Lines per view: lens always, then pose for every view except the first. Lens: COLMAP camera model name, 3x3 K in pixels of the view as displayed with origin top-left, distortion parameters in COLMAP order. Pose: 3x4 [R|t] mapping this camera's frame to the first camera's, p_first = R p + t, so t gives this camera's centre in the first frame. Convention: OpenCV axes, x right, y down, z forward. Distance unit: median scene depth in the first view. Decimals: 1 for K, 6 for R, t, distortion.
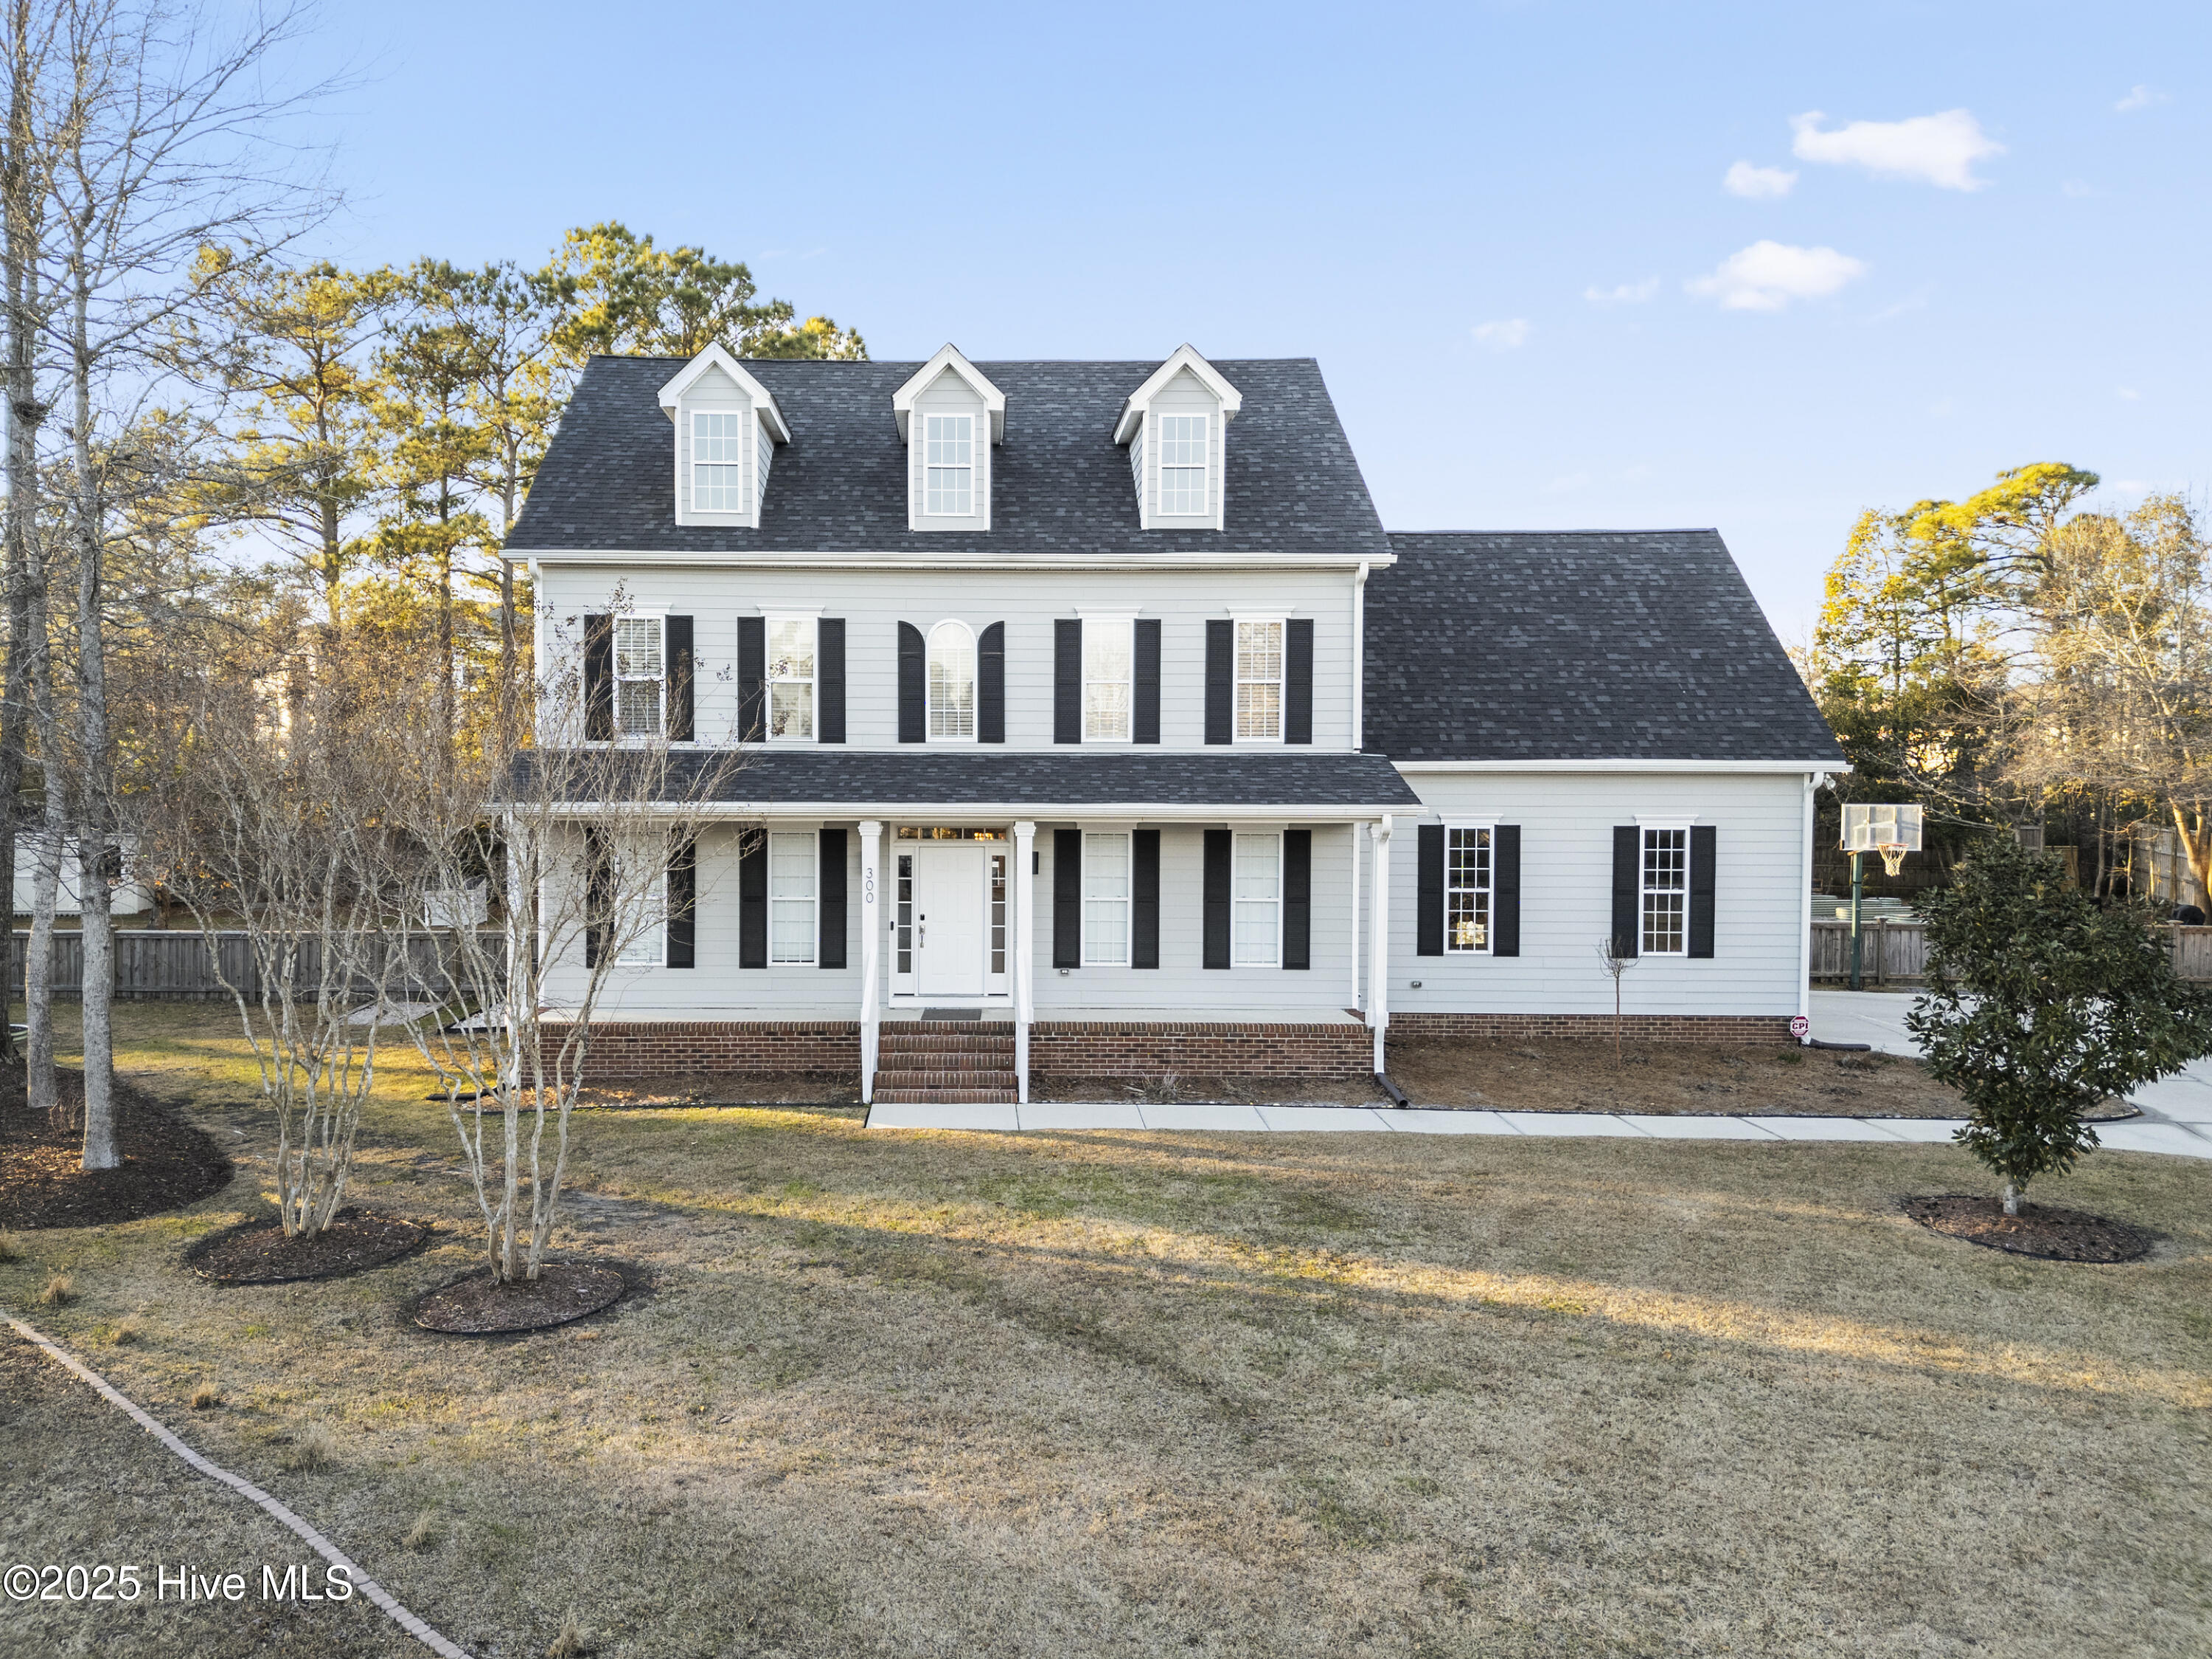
lens RADIAL K [[1688.9, 0, 951.6], [0, 1688.9, 820.4], [0, 0, 1]] dist [0.031606, 0.000379]
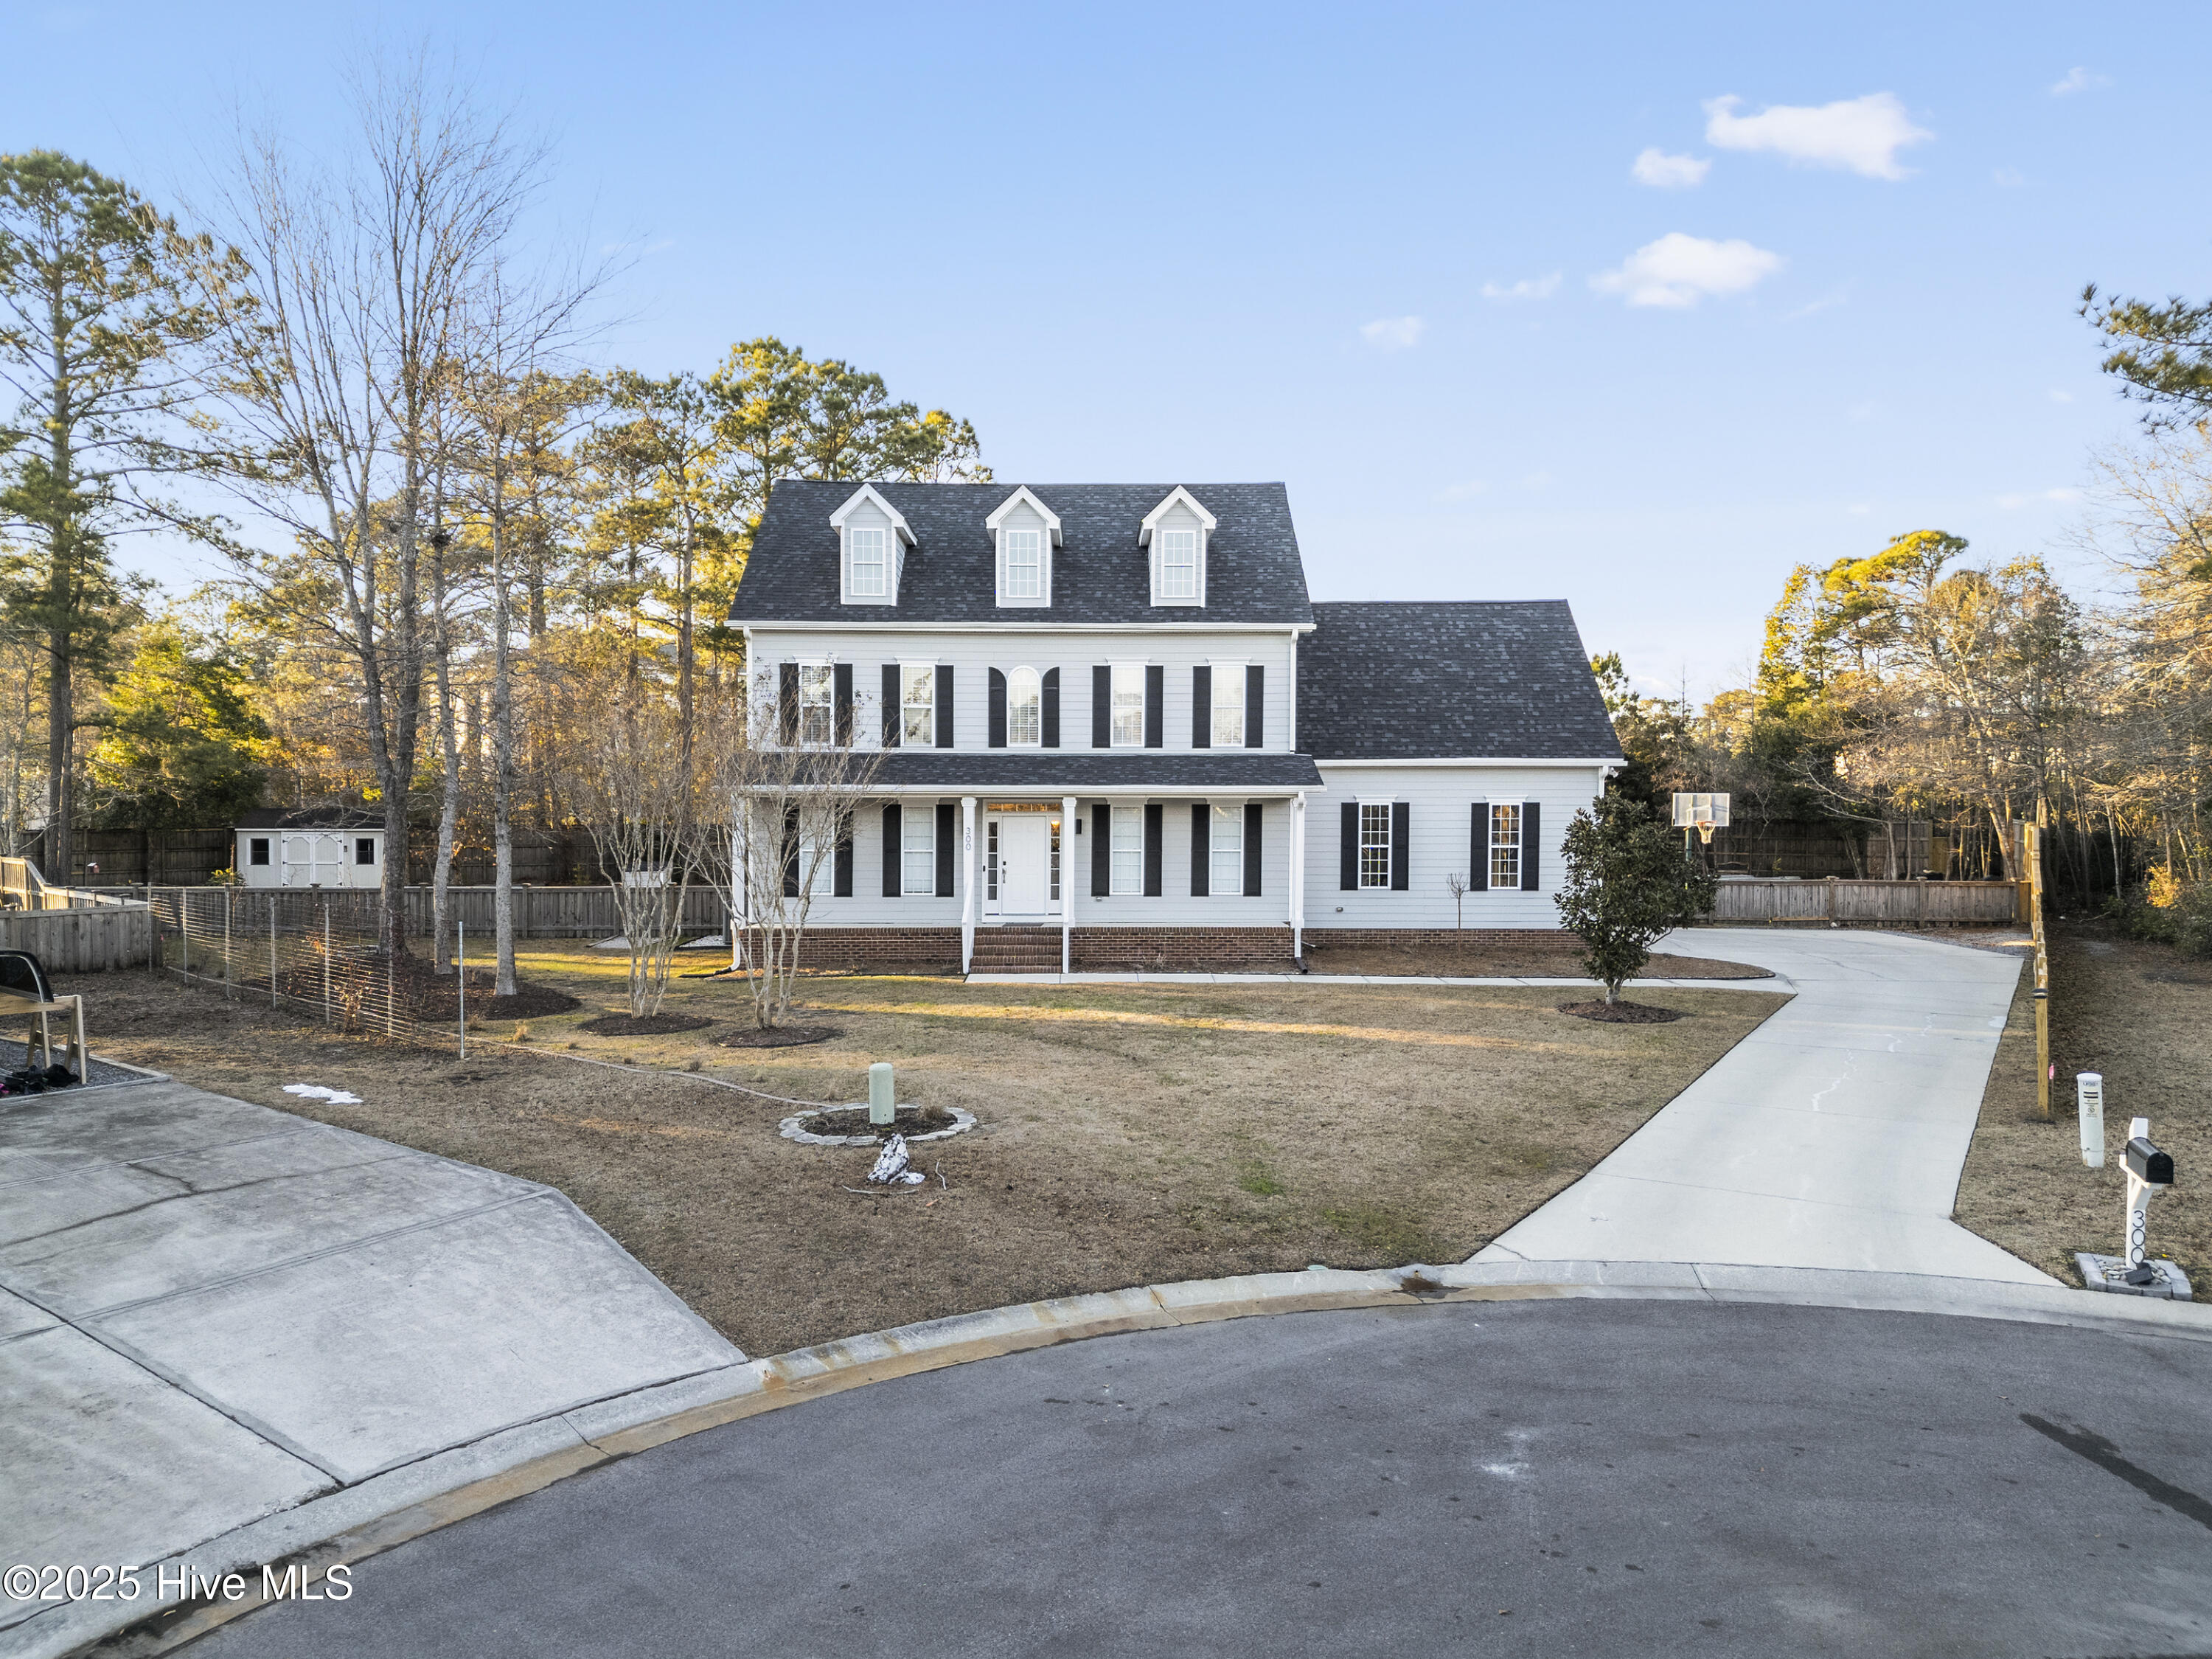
lens RADIAL K [[1608.3, 0, 1114.8], [0, 1608.3, 826.0], [0, 0, 1]] dist [0.085575, -0.099947]
pose [[0.999583, -0.003581, 0.028659, 0.039254], [0.003821, 0.999958, -0.008353, 0.036546], [-0.028628, 0.008459, 0.999554, -0.439170]]
